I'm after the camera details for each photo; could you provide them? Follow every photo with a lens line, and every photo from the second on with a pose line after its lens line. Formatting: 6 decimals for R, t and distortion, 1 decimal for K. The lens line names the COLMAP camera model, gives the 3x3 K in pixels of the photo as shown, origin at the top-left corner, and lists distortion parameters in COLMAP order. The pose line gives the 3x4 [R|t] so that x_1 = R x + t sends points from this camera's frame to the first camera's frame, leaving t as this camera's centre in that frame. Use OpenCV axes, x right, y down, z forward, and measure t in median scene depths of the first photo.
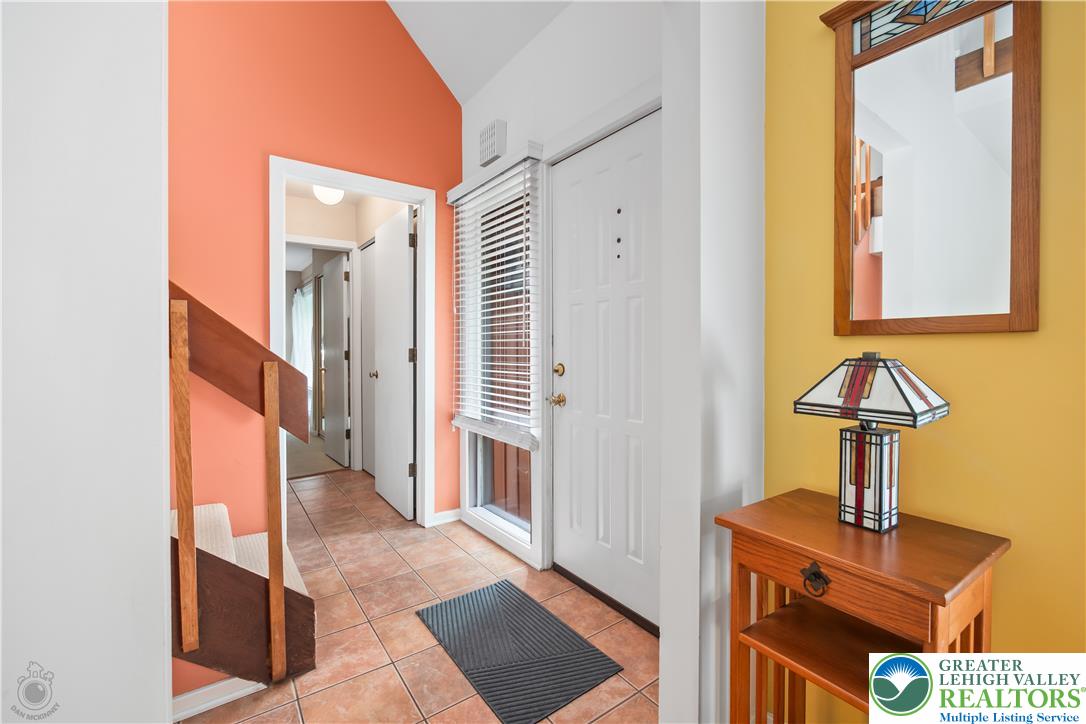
lens RADIAL K [[462.4, 0, 505.8], [0, 462.4, 354.3], [0, 0, 1]] dist [-0.003392, 0.001636]
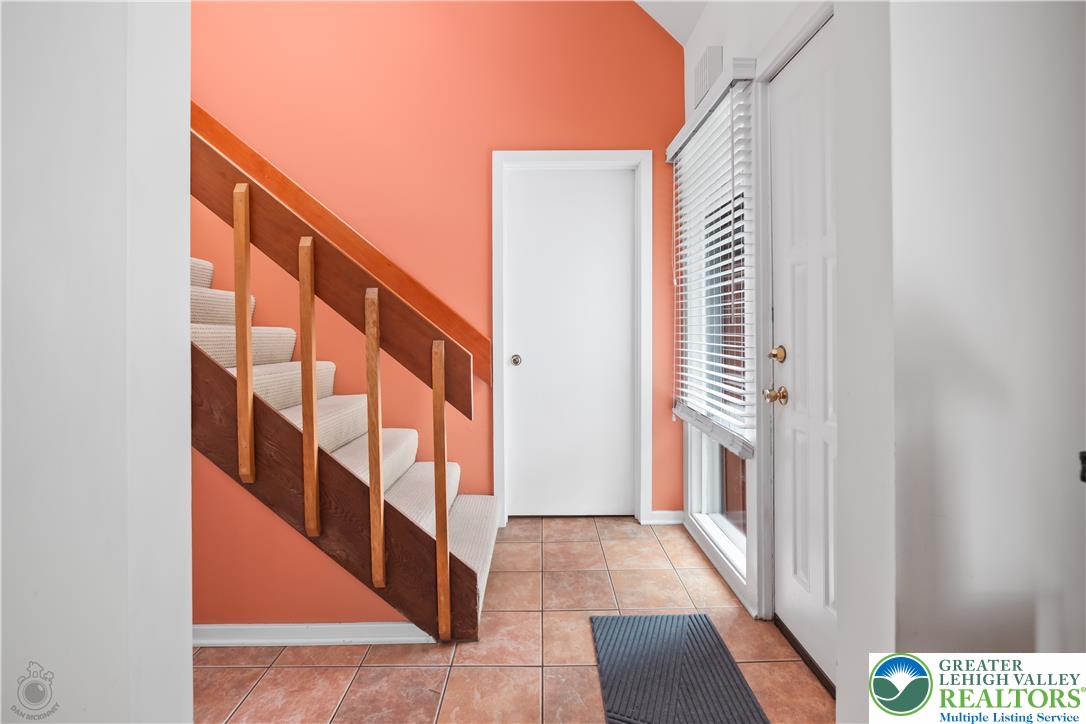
lens RADIAL K [[462.4, 0, 516.6], [0, 462.4, 327.8], [0, 0, 1]] dist [-0.003392, 0.001636]
pose [[0.828320, -0.005749, -0.560226, 0.181101], [0.001501, 0.999967, -0.008042, -0.002965], [0.560254, 0.005821, 0.828301, 0.153461]]
